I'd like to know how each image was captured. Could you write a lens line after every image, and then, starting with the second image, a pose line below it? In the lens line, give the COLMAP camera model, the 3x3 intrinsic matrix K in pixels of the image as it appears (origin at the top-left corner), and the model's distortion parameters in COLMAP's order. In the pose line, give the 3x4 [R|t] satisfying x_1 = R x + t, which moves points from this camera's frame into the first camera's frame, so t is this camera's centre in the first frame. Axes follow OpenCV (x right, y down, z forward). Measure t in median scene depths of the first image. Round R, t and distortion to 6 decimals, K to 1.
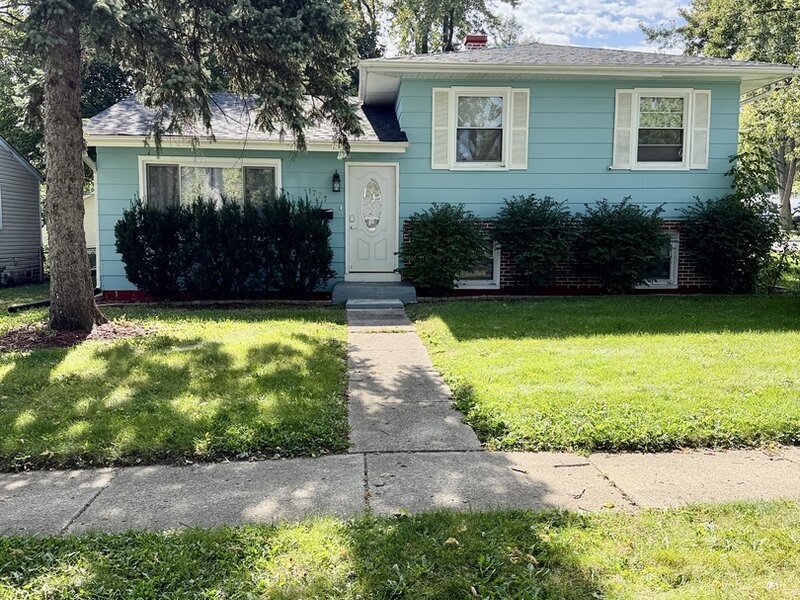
lens RADIAL K [[780.1, 0, 400.0], [0, 780.1, 300.0], [0, 0, 1]] dist [0.063107, -0.012972]
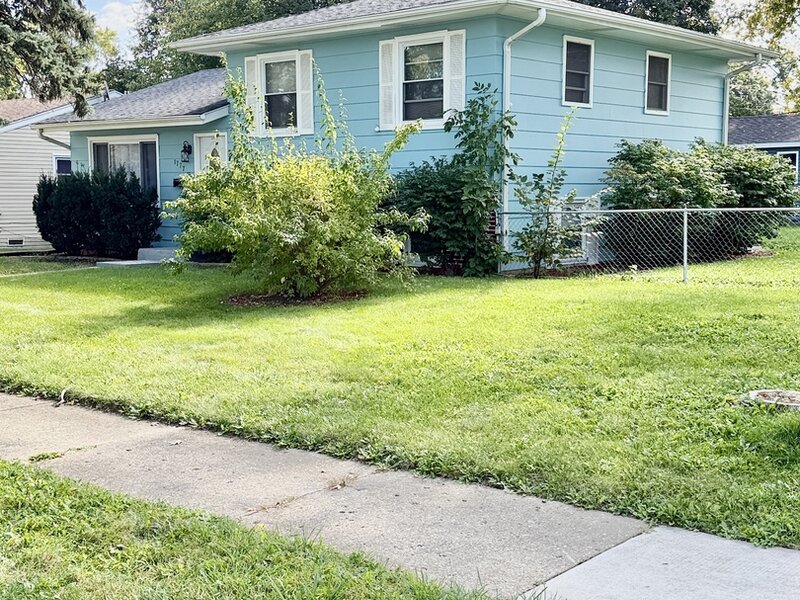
lens RADIAL K [[1080.6, 0, 399.6], [0, 1080.6, 308.5], [0, 0, 1]] dist [0.242305, -0.571568]
pose [[0.719138, 0.066571, -0.691671, 1.168797], [-0.052275, 0.997763, 0.041680, -0.016952], [0.692898, 0.006184, 0.721009, 0.120354]]
